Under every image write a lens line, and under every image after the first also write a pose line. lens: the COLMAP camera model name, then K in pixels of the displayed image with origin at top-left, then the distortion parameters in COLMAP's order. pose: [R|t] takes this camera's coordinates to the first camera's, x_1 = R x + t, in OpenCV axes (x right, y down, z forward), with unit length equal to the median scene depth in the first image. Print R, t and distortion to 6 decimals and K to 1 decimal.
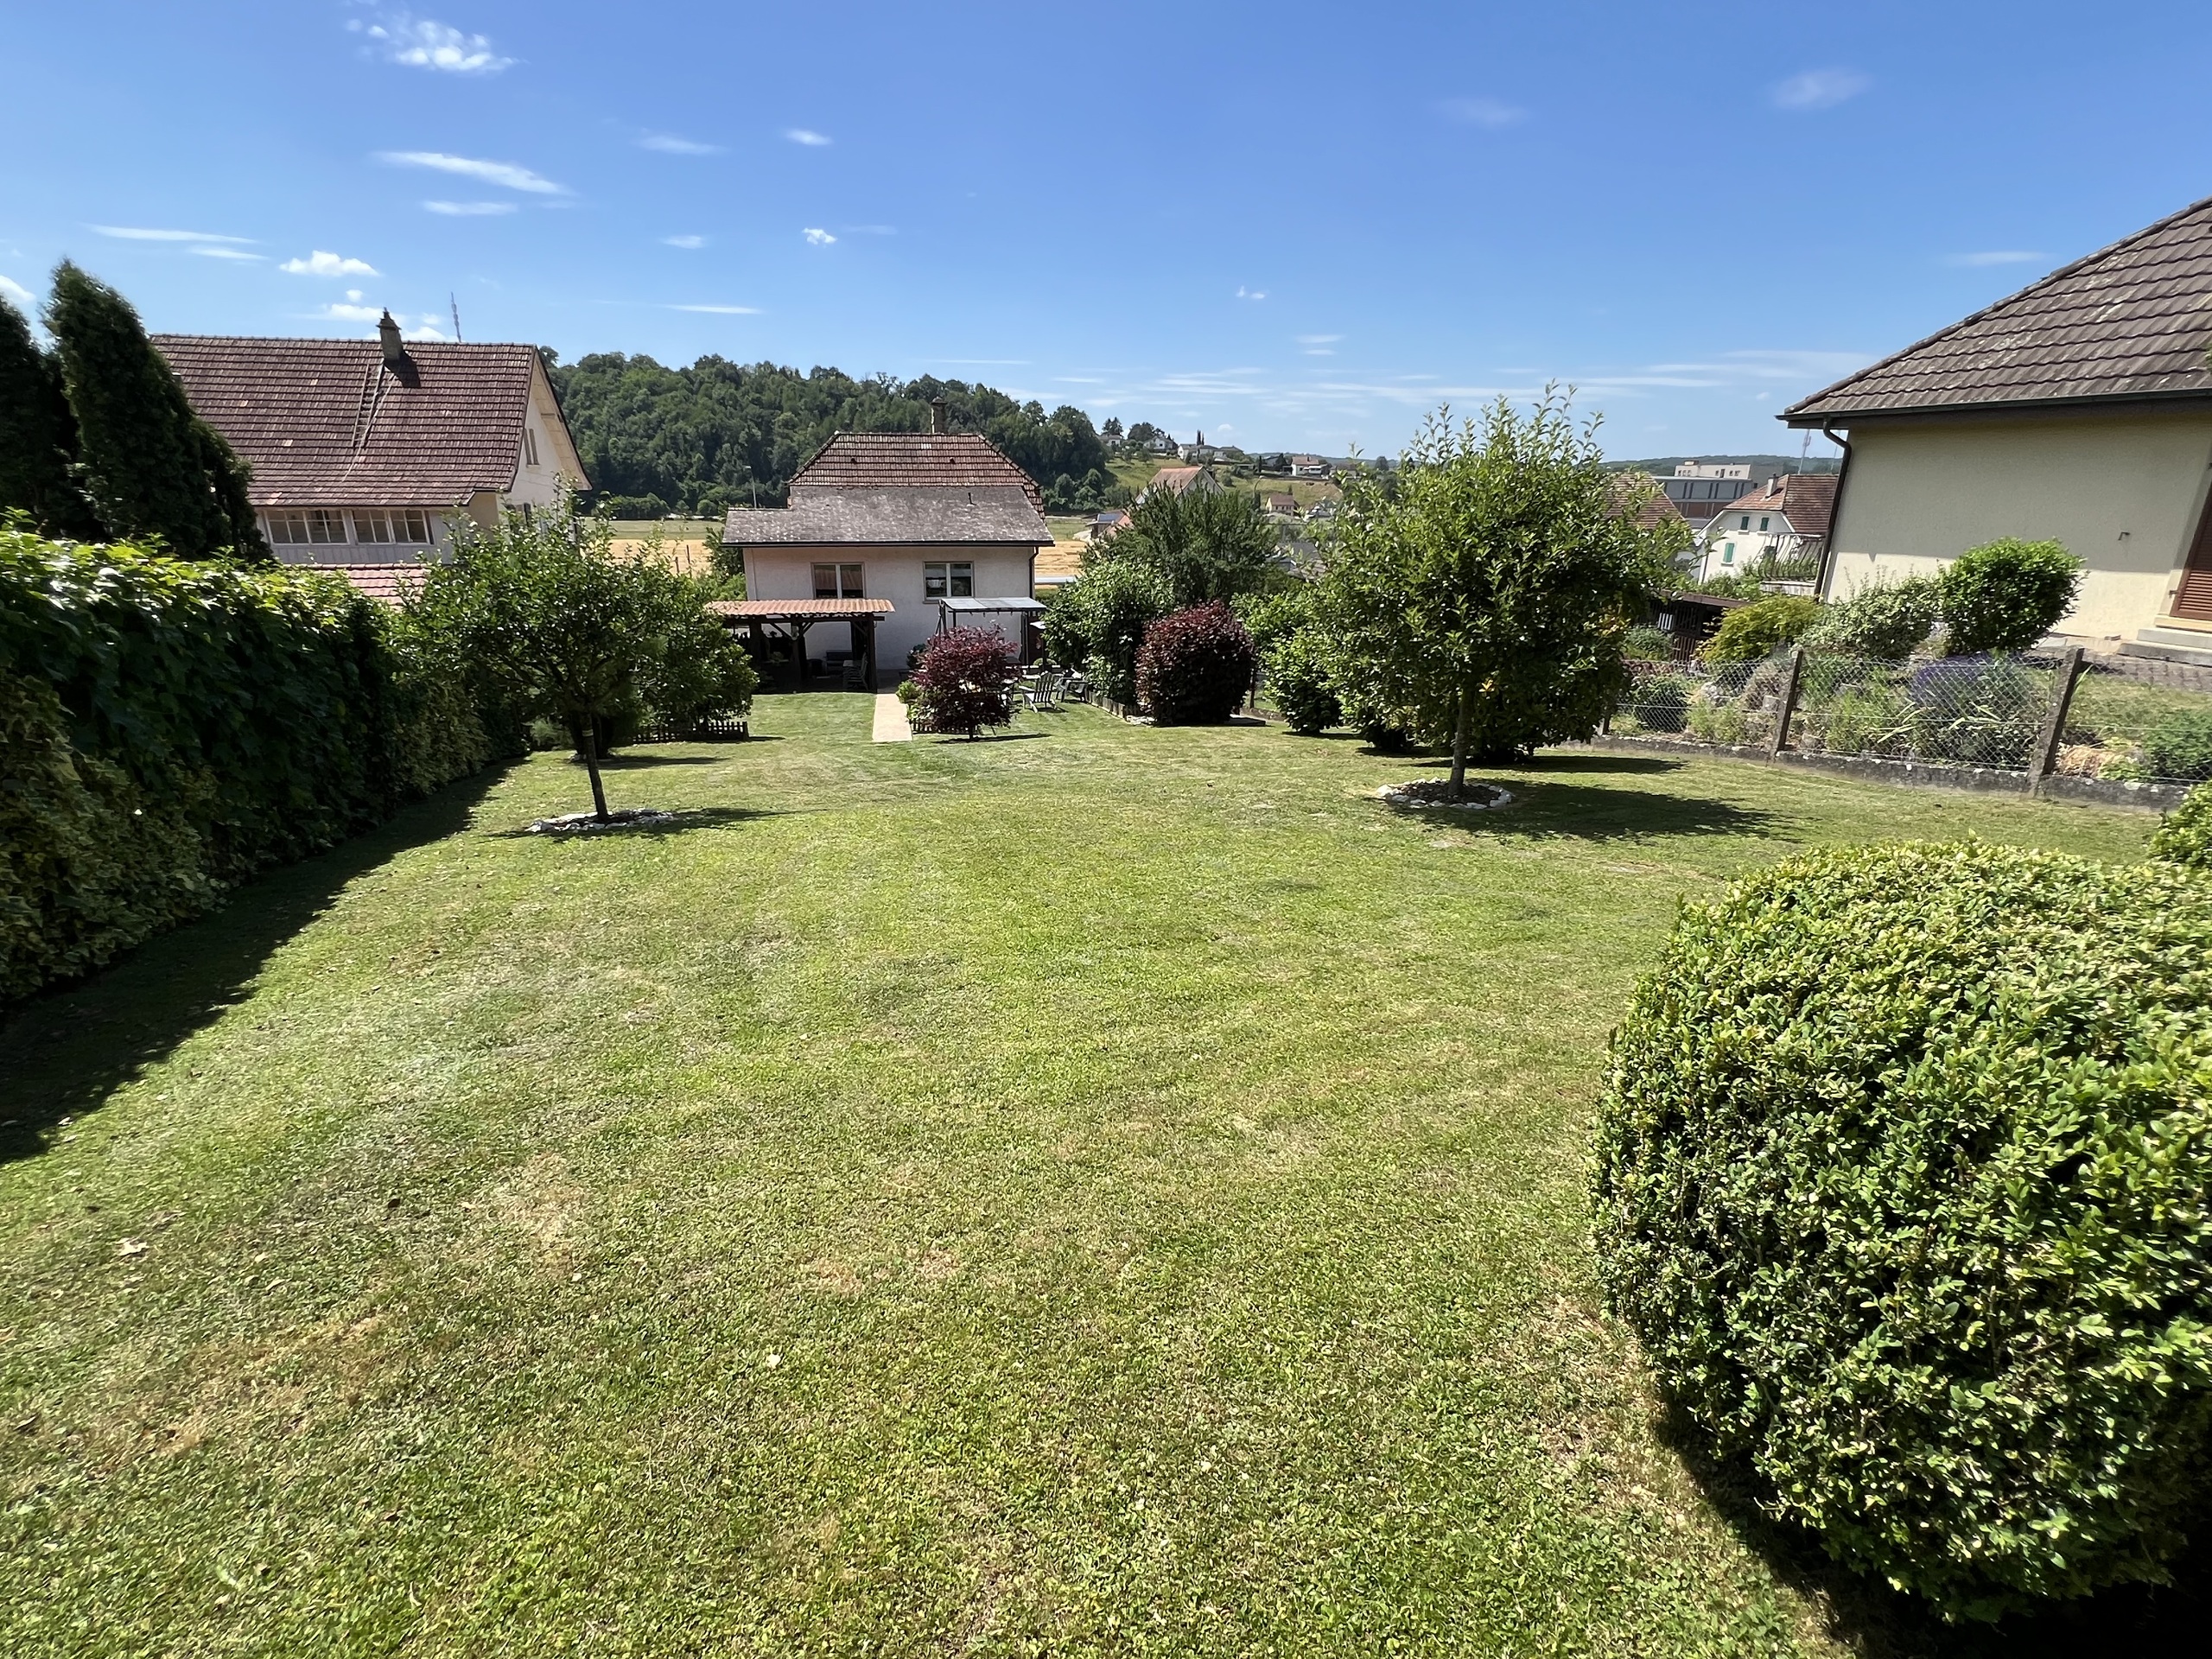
lens RADIAL K [[1068.5, 0, 1106.0], [0, 1068.5, 829.5], [0, 0, 1]] dist [0.001509, 0.000065]
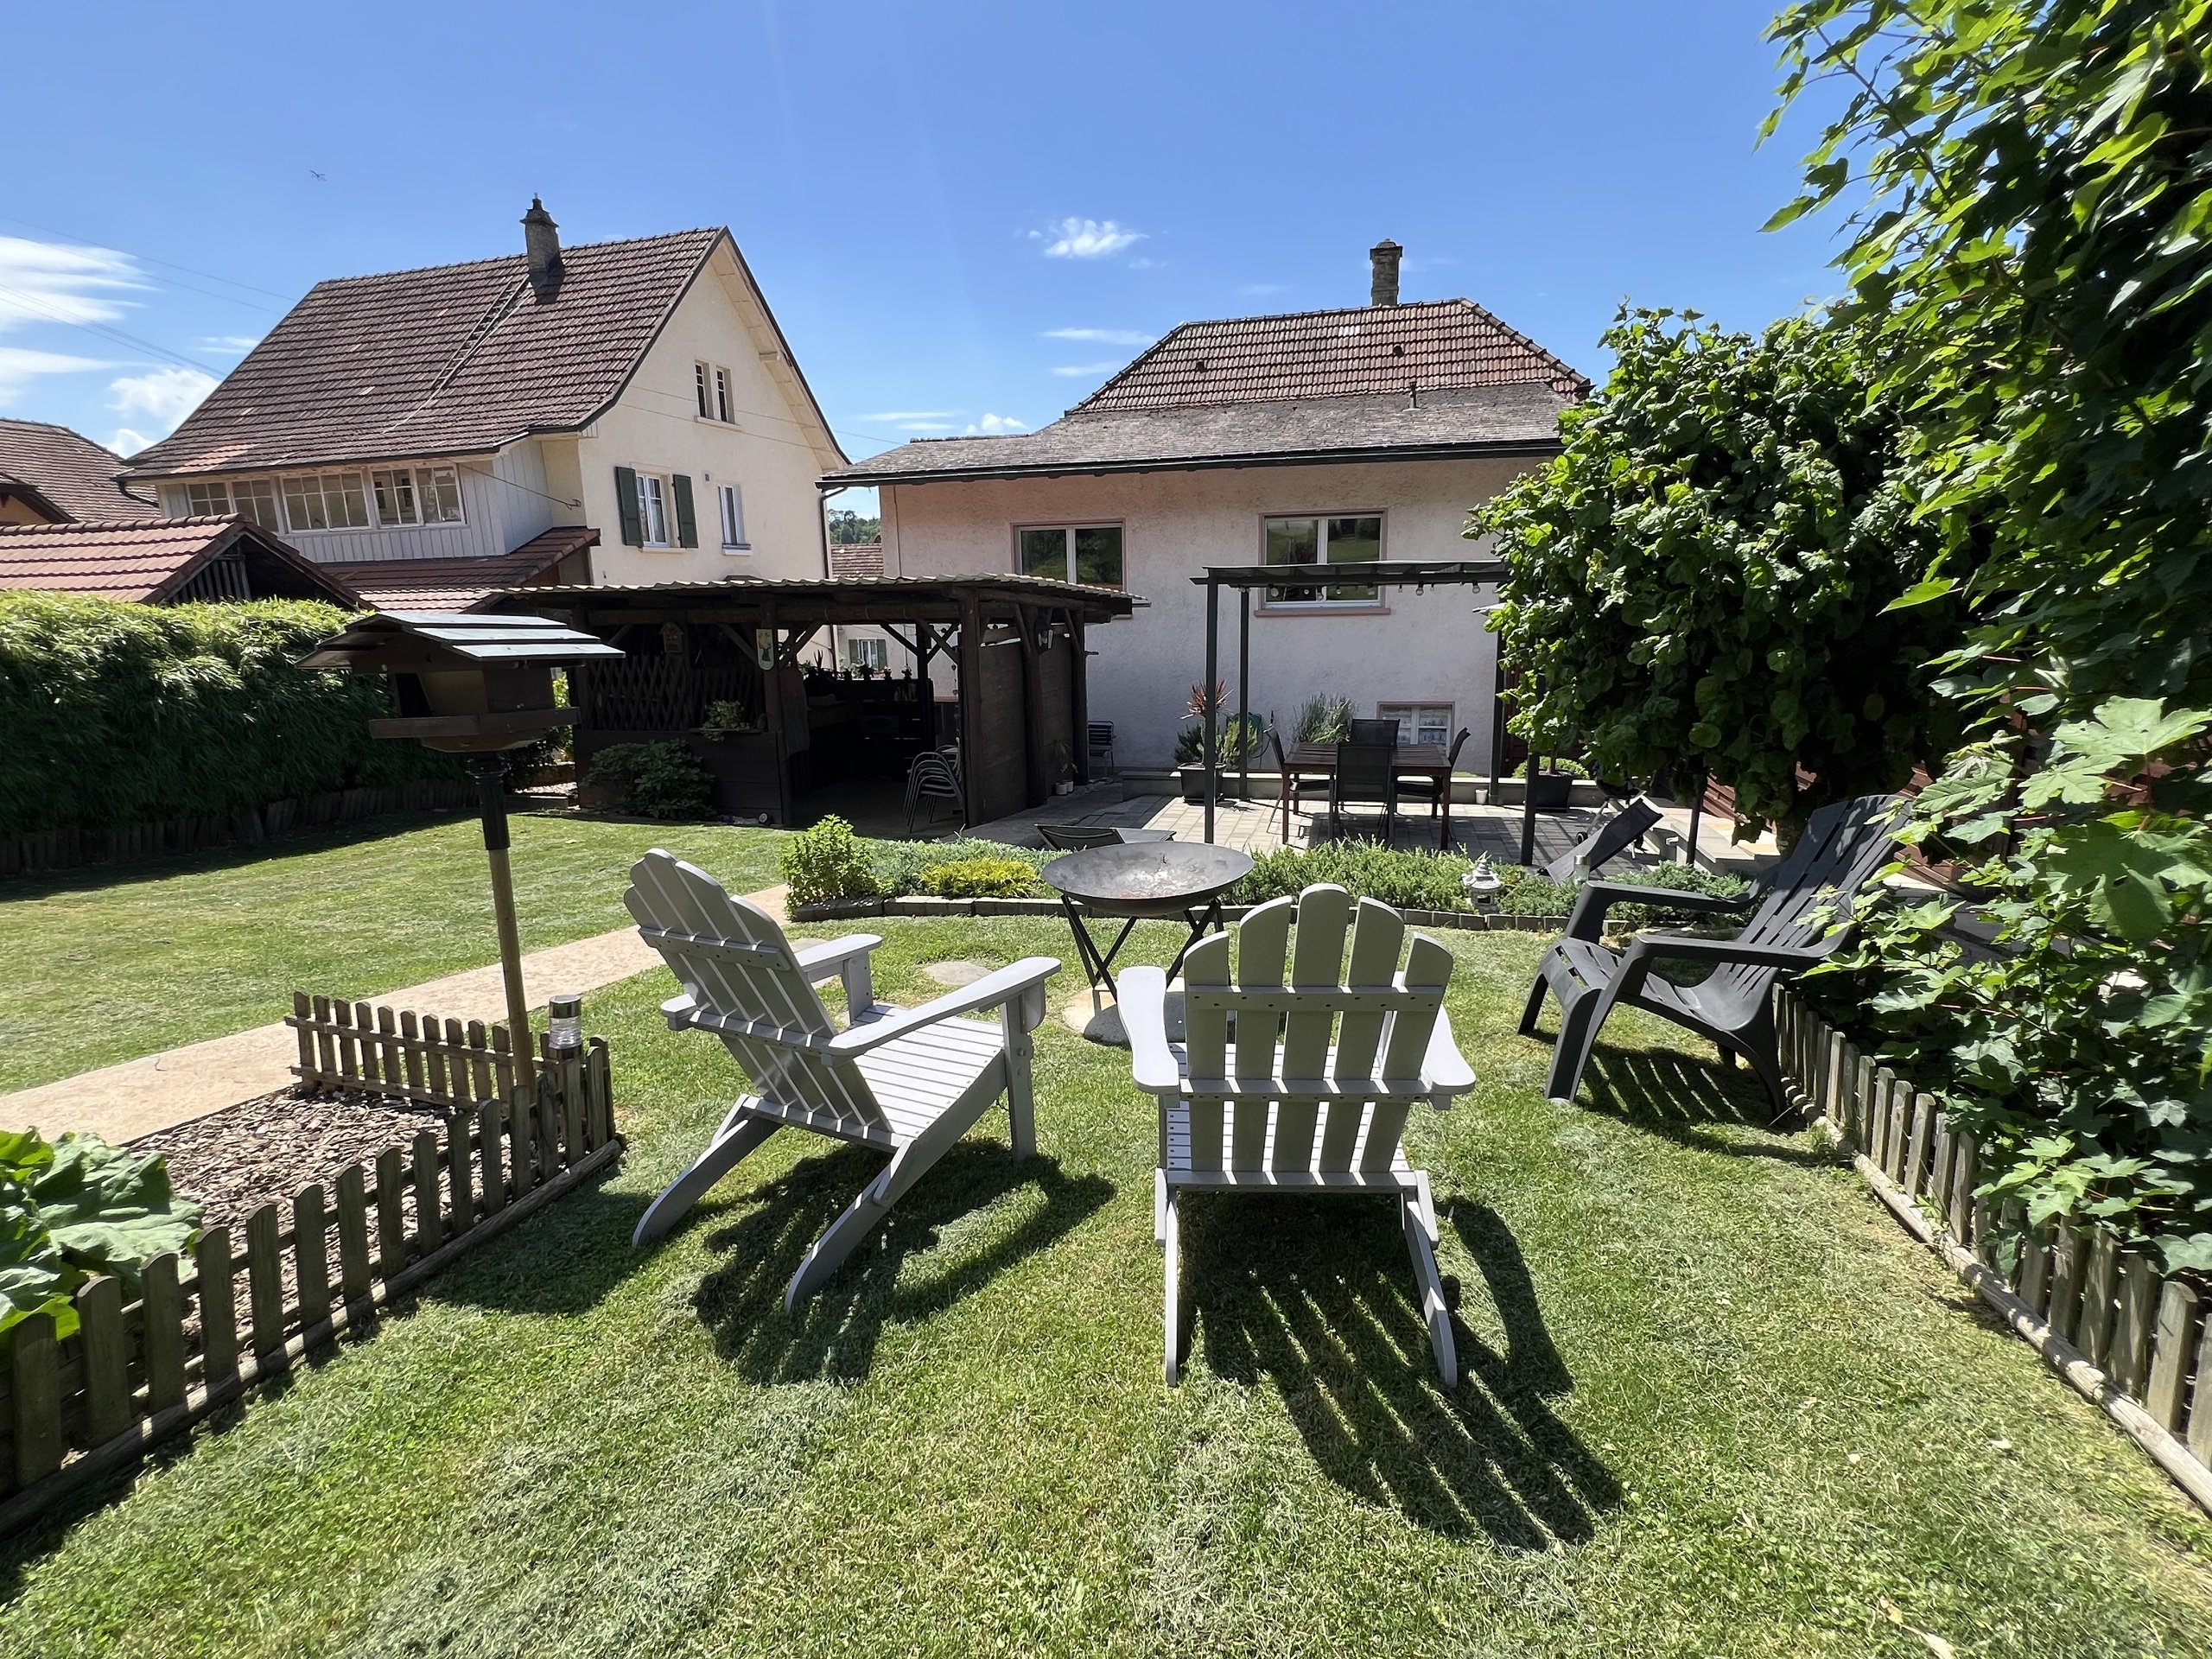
lens RADIAL K [[1068.5, 0, 1106.0], [0, 1068.5, 829.5], [0, 0, 1]] dist [0.001509, 0.000065]
pose [[0.875715, 0.077449, -0.476577, -0.003441], [-0.132906, 0.987586, -0.083722, -0.014679], [0.464177, 0.136657, 0.875137, 0.101668]]
